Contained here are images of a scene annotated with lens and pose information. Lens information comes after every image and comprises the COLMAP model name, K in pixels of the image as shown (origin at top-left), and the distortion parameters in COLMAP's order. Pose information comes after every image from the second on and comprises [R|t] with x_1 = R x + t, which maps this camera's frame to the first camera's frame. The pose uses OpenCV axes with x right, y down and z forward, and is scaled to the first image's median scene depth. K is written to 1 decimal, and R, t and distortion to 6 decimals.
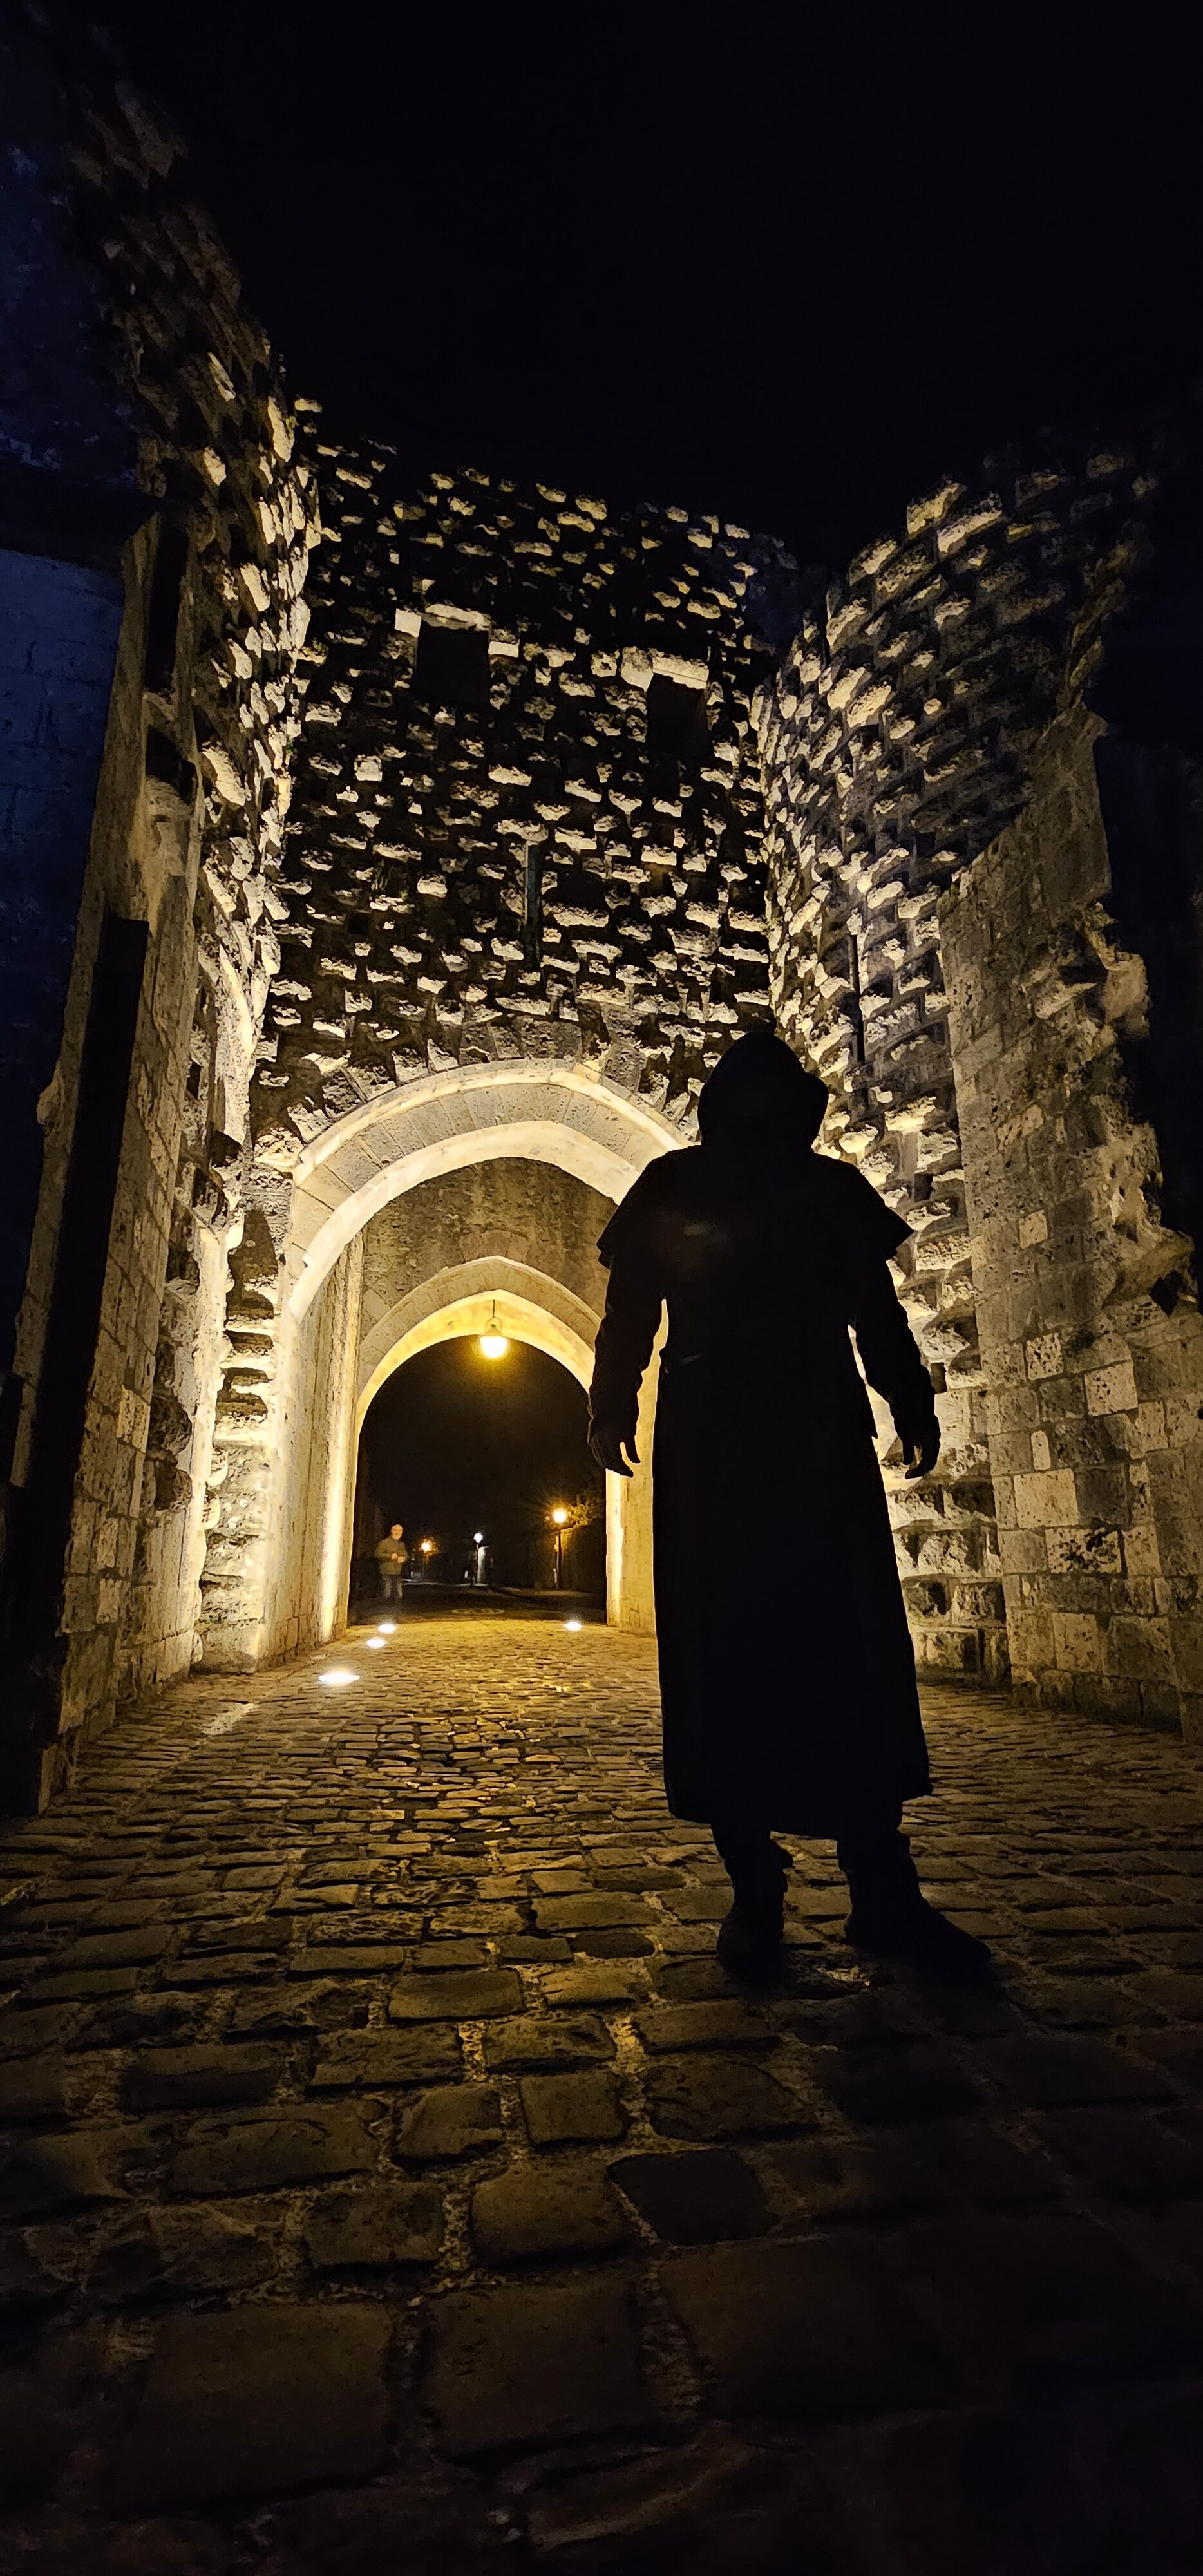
lens RADIAL K [[1104.4, 0, 594.7], [0, 1104.4, 1285.3], [0, 0, 1]] dist [-0.029156, 0.000011]
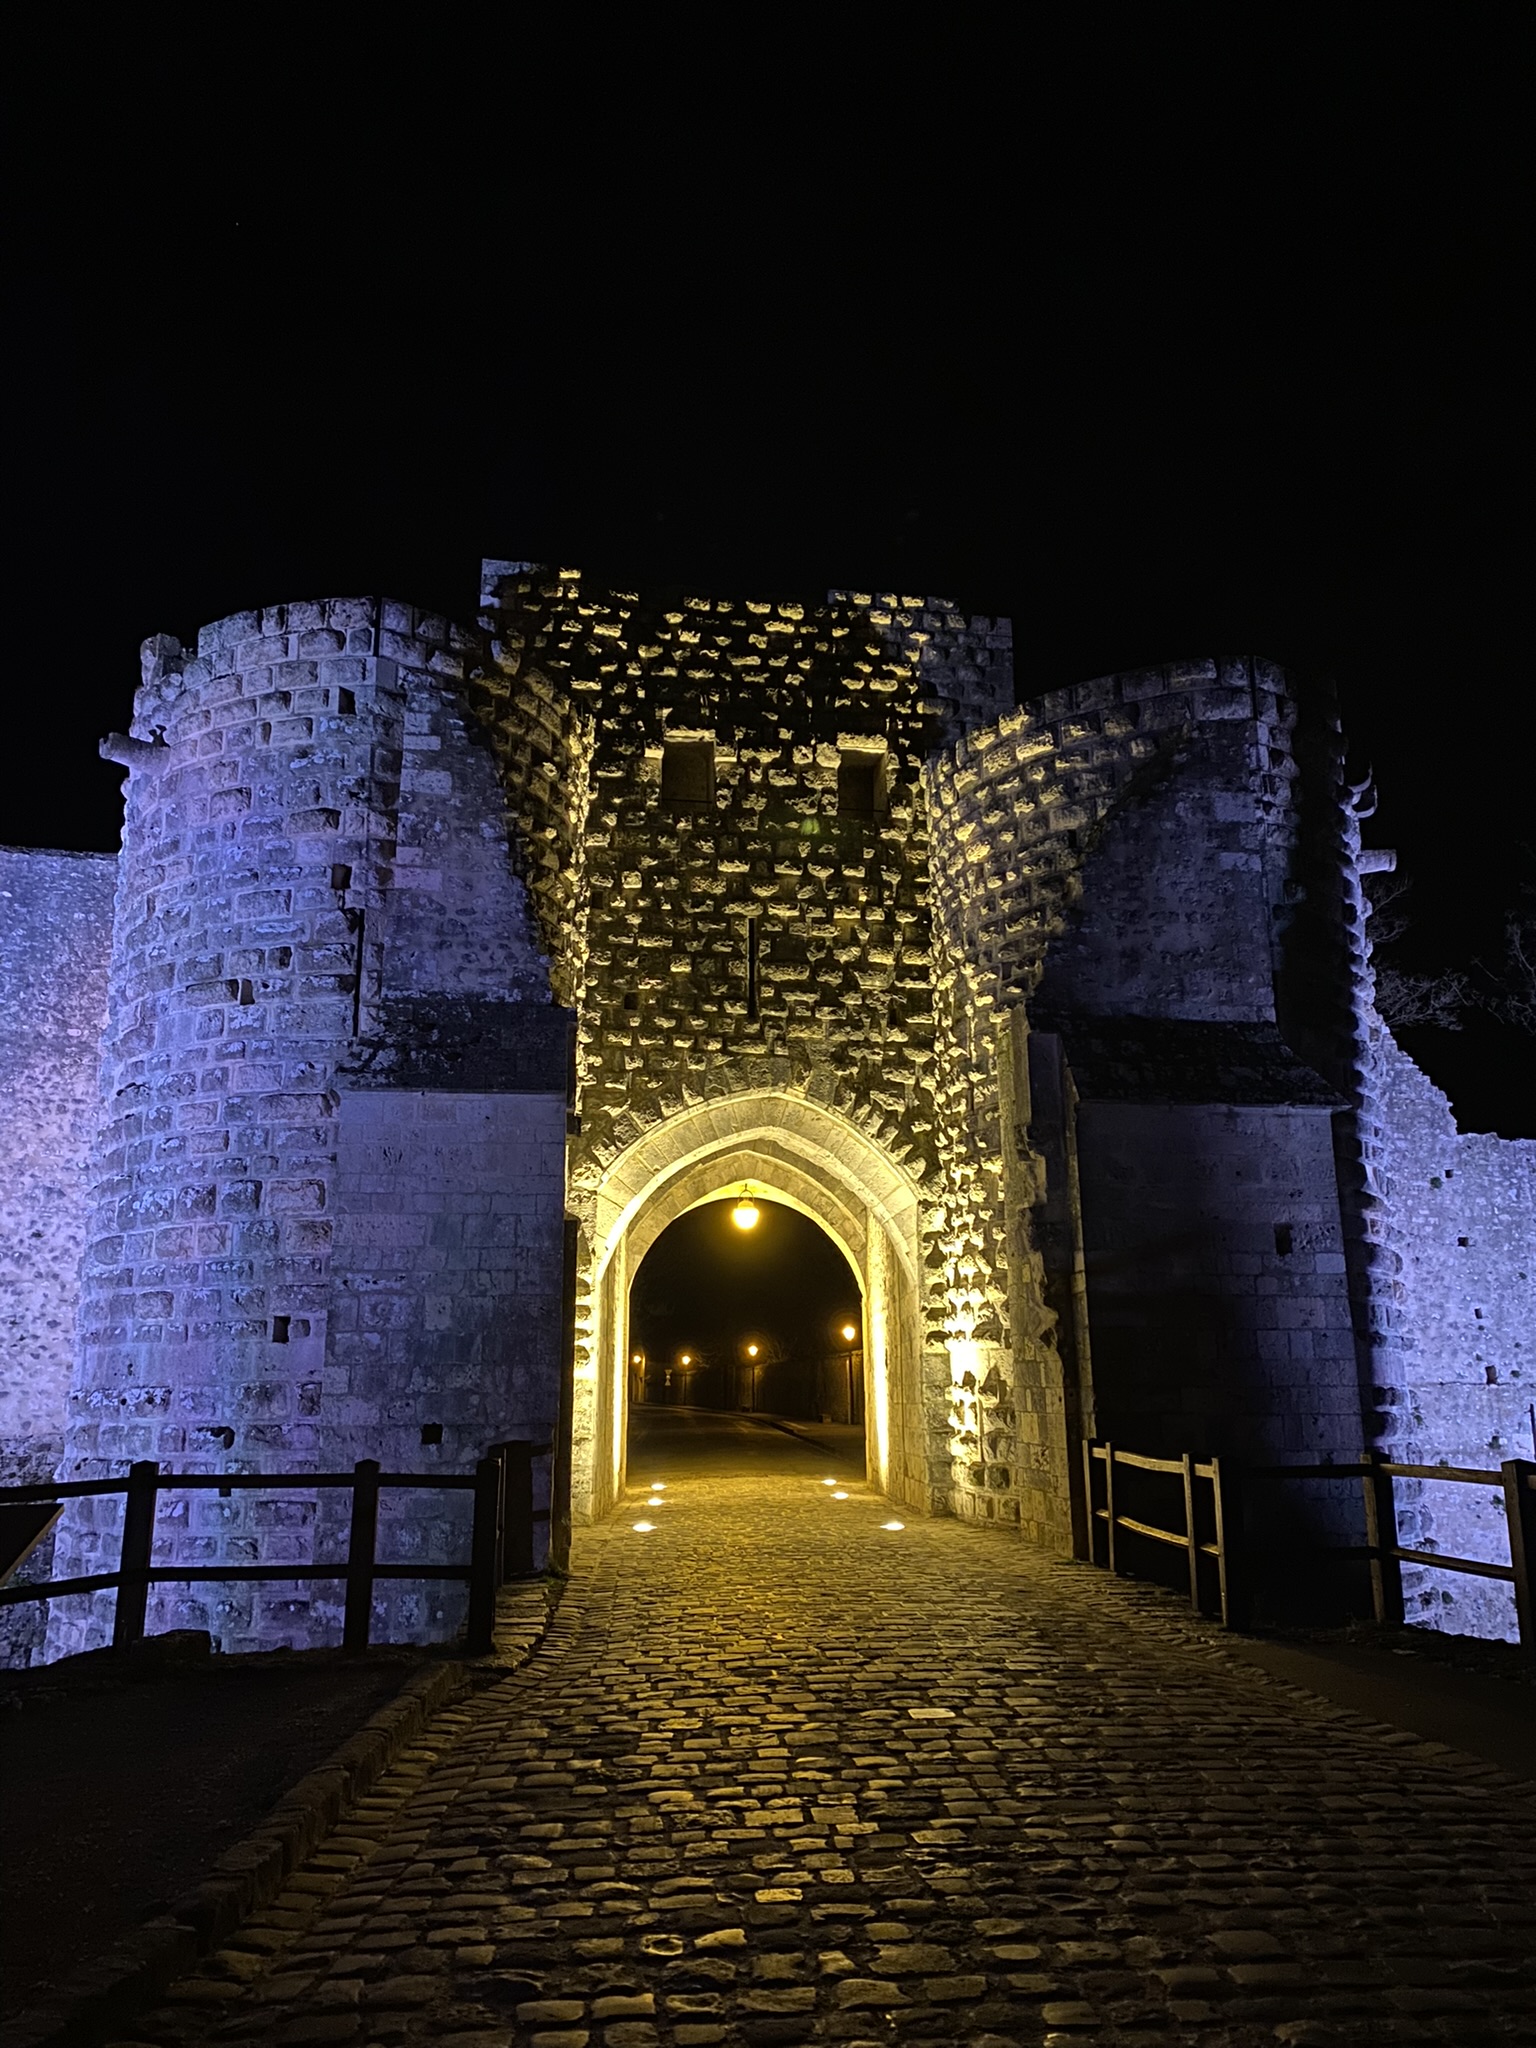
lens RADIAL K [[1563.9, 0, 761.9], [0, 1563.9, 1019.0], [0, 0, 1]] dist [0.072516, -0.013540]
pose [[0.995003, -0.032398, -0.094444, 0.135154], [0.034901, 0.999079, 0.024973, -0.324326], [0.093548, -0.028145, 0.995217, -0.934042]]
